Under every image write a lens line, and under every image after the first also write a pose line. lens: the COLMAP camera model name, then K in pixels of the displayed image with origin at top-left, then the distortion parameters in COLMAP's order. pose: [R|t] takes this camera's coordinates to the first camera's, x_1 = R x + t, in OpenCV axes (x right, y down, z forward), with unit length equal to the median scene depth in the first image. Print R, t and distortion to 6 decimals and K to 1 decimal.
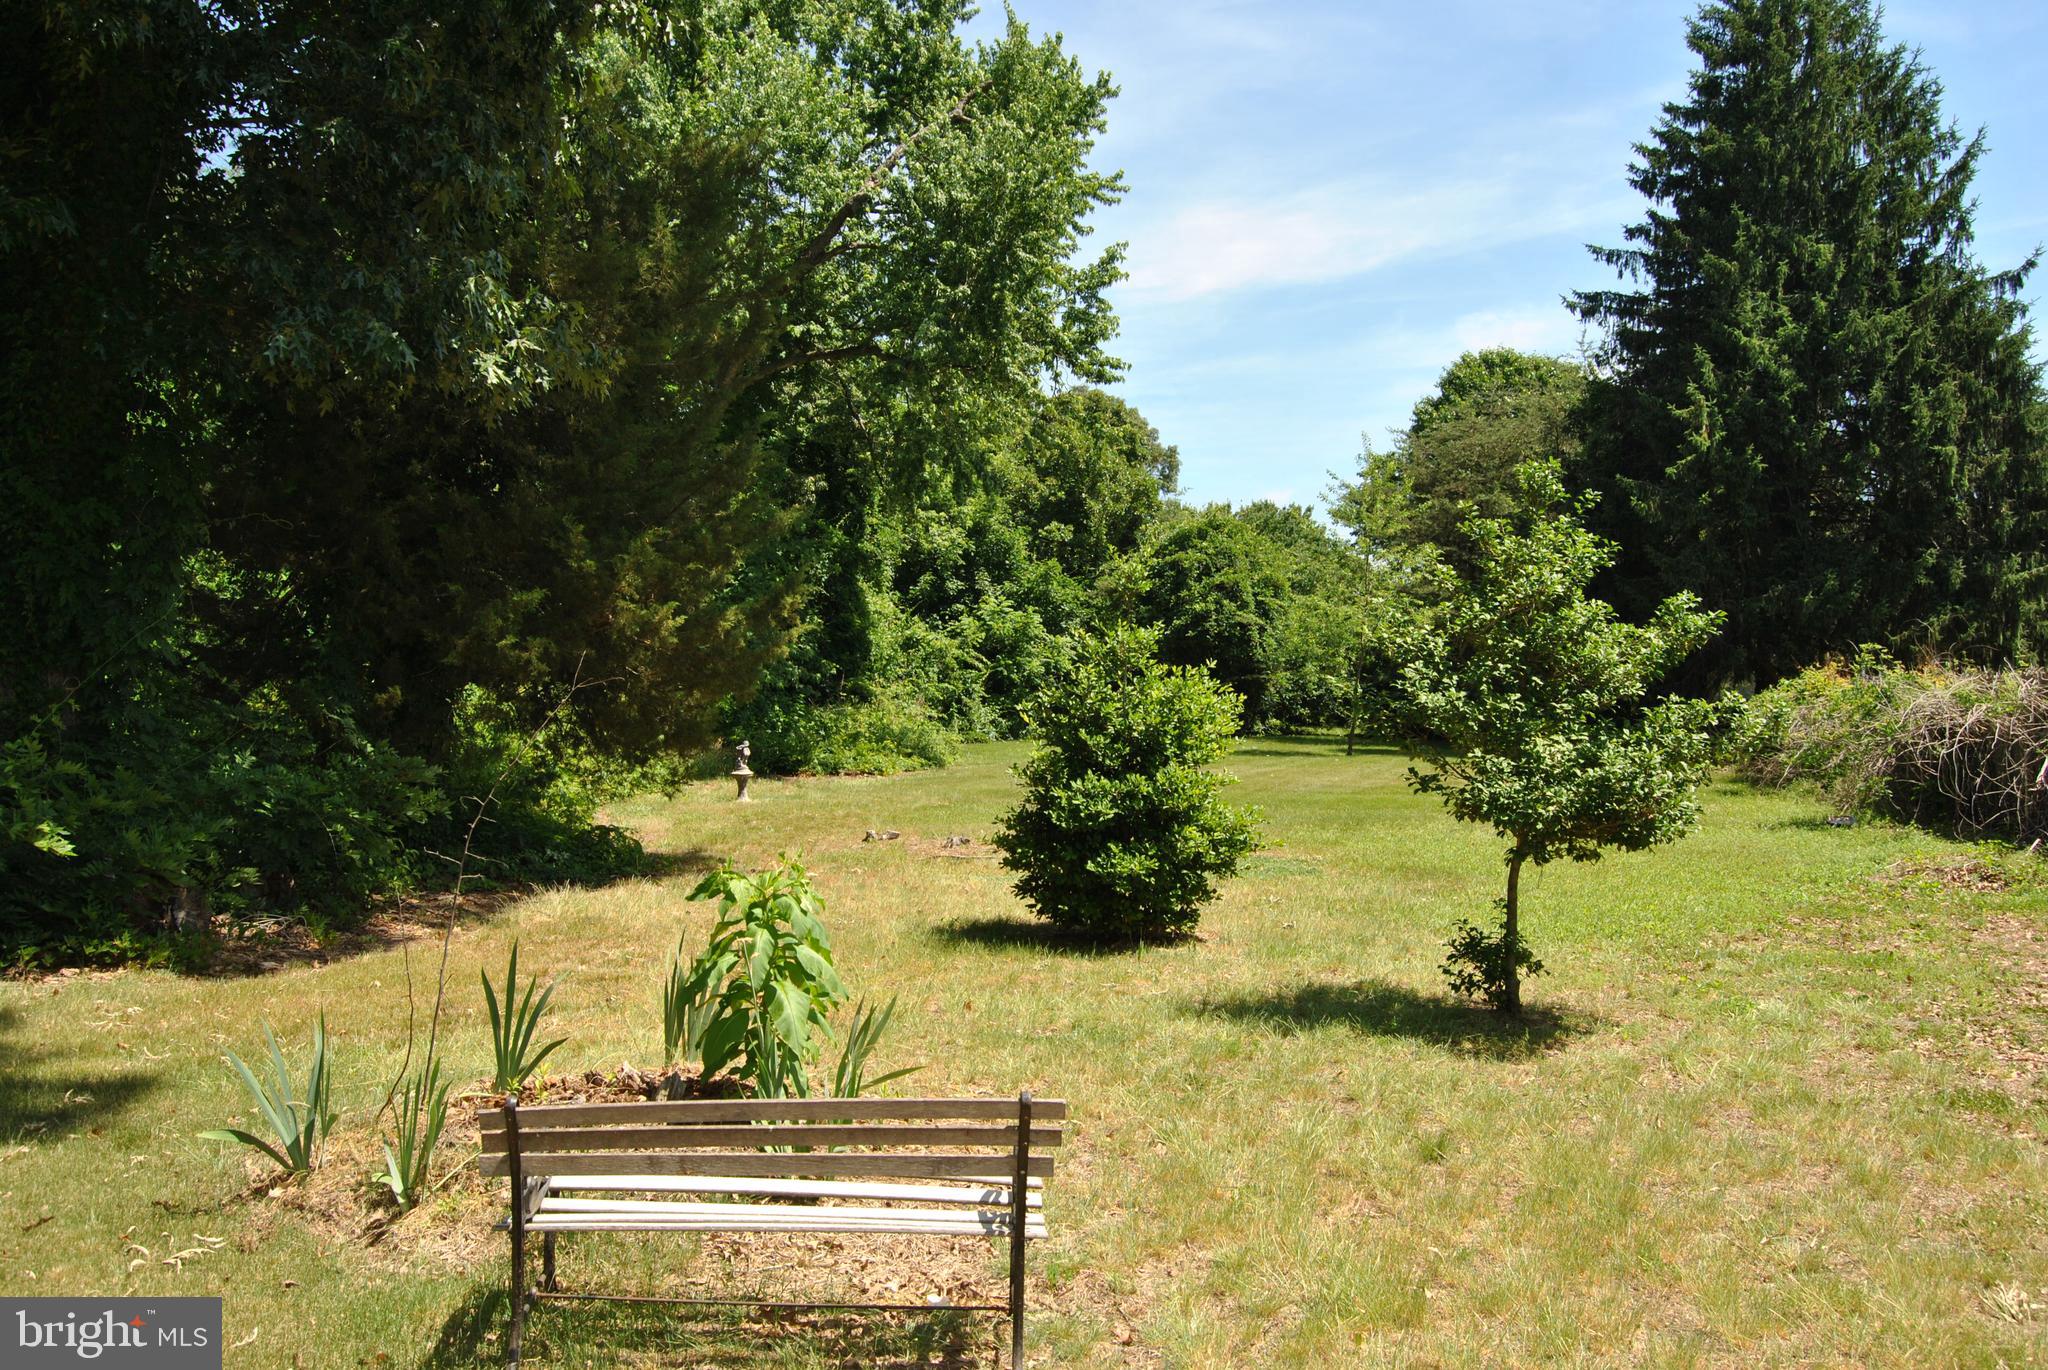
lens RADIAL K [[1616.9, 0, 1023.7], [0, 1616.9, 692.9], [0, 0, 1]] dist [-0.093151, 0.037376]
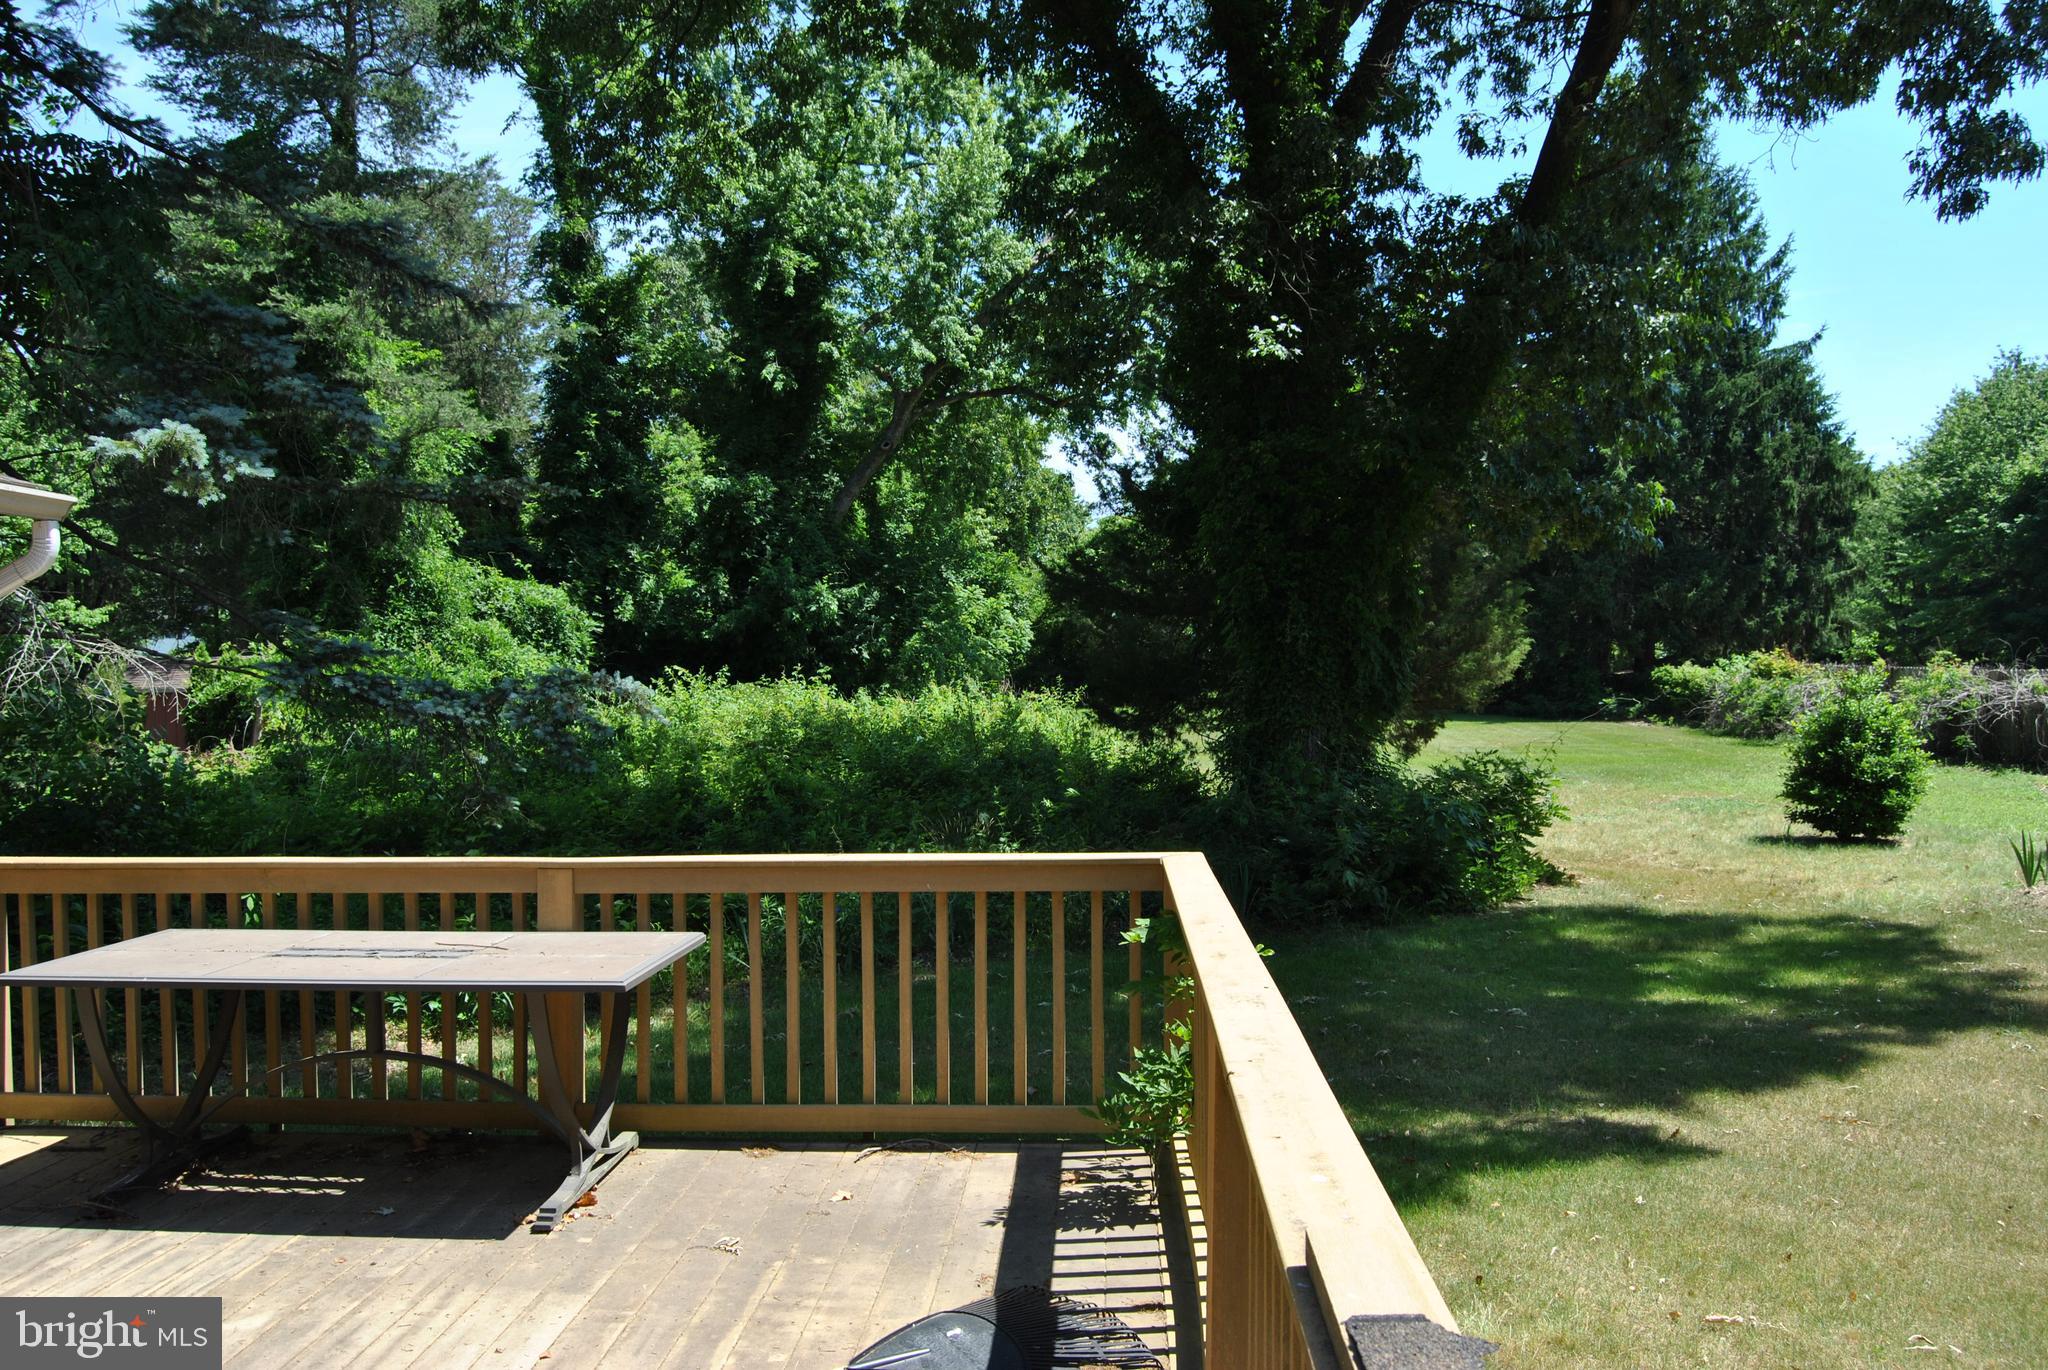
lens RADIAL K [[1616.9, 0, 1042.1], [0, 1616.9, 672.6], [0, 0, 1]] dist [-0.093151, 0.037376]
pose [[0.966864, -0.016189, 0.254779, -0.332169], [0.012561, 0.999795, 0.015859, -0.020420], [-0.254983, -0.012134, 0.966869, -0.127294]]
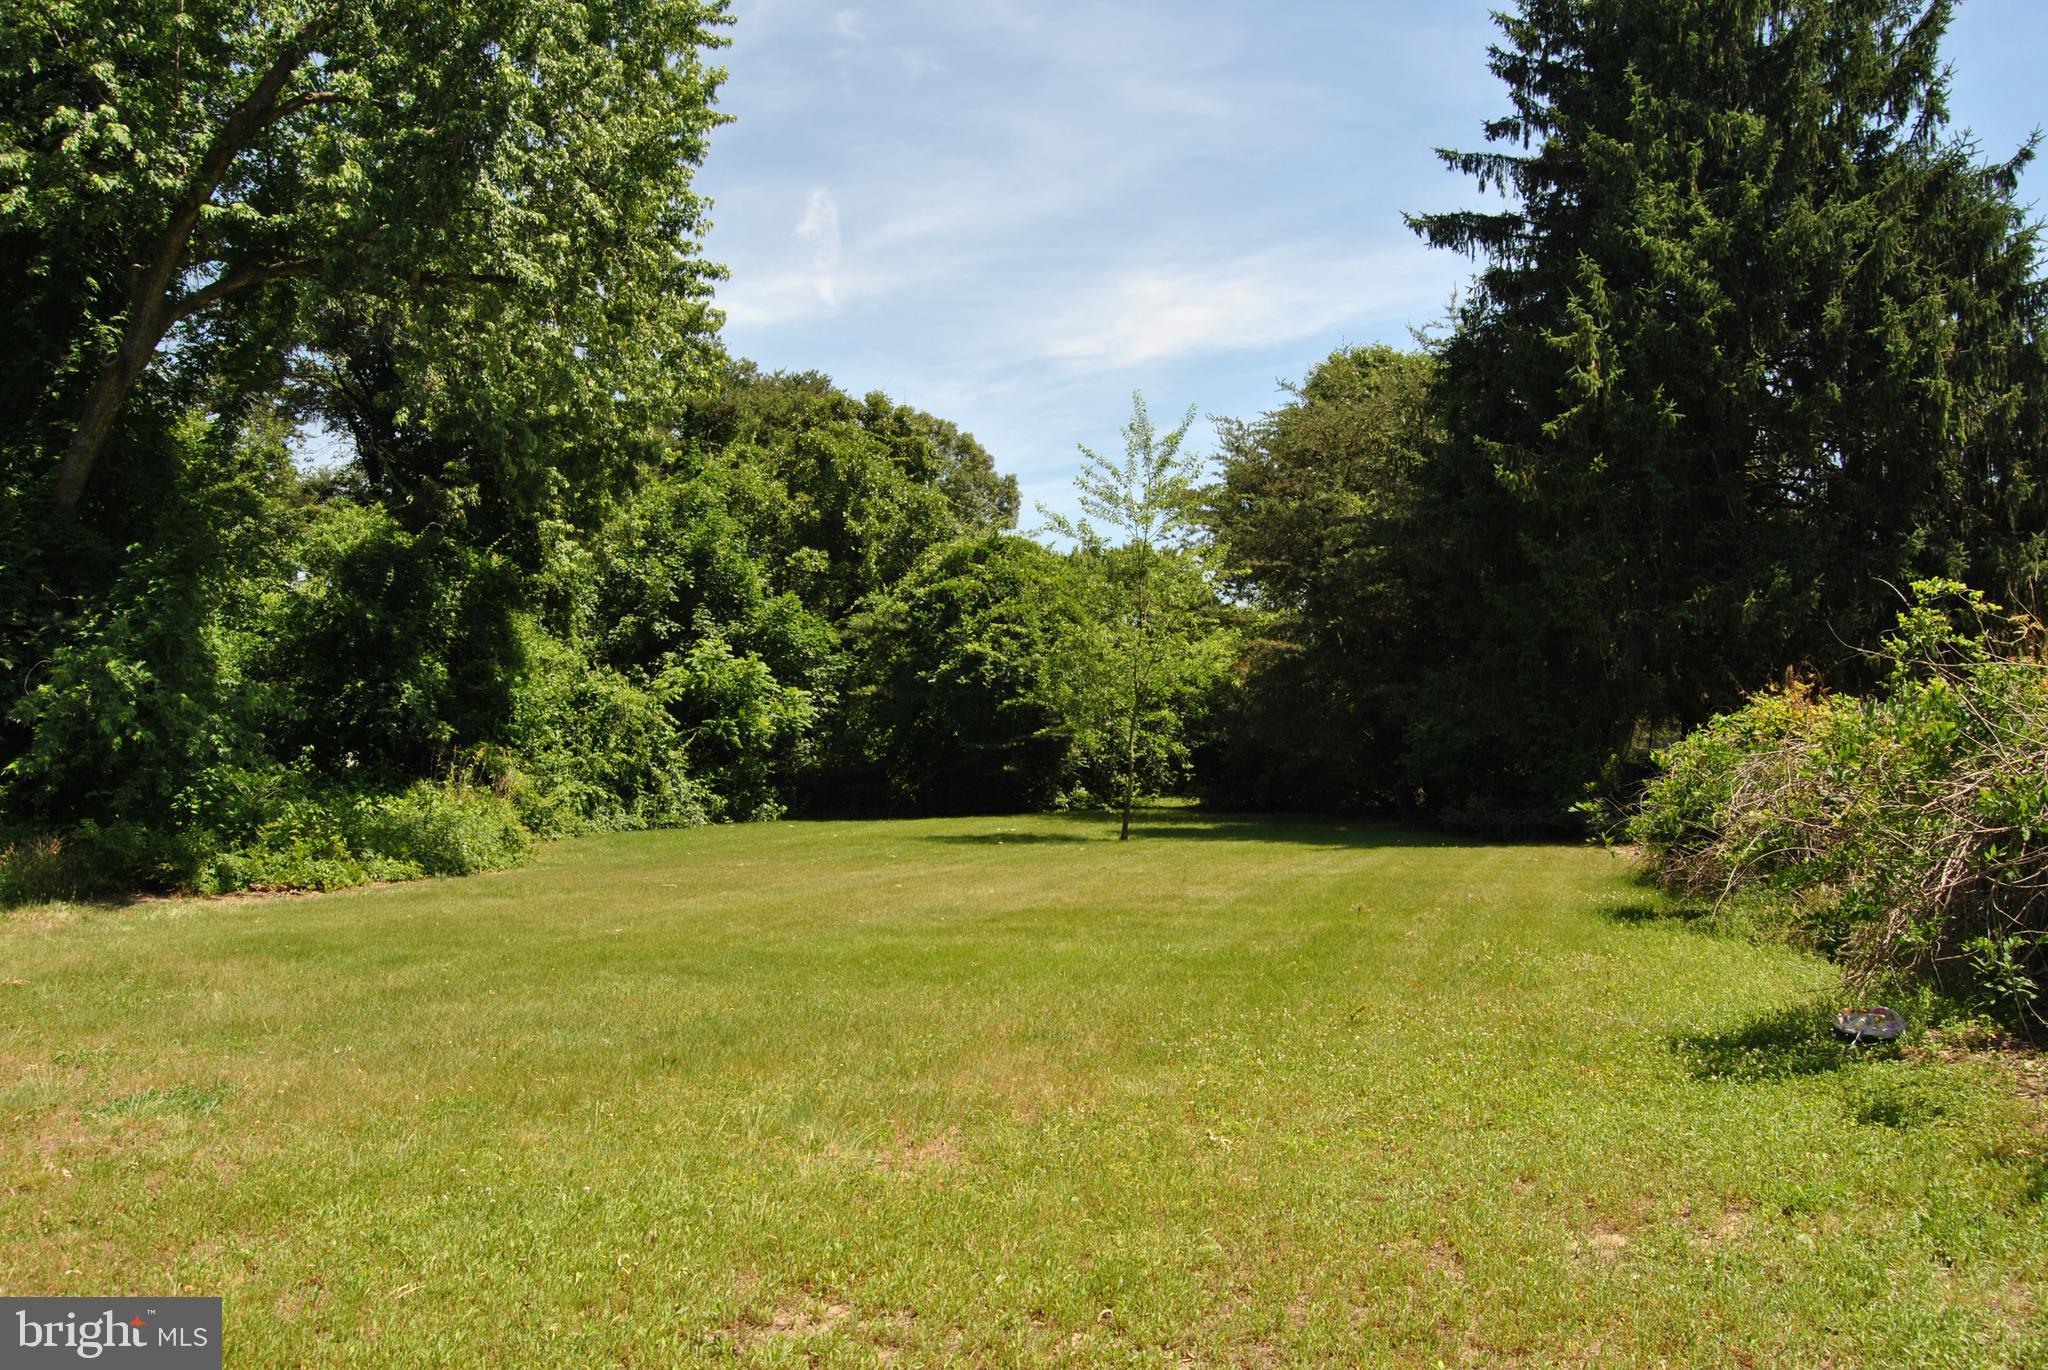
lens RADIAL K [[1616.9, 0, 1018.1], [0, 1616.9, 693.6], [0, 0, 1]] dist [-0.093151, 0.037376]
pose [[0.999274, -0.018919, 0.033073, 0.135617], [0.020331, 0.998873, -0.042893, 0.003898], [-0.032224, 0.043534, 0.998532, 0.284488]]
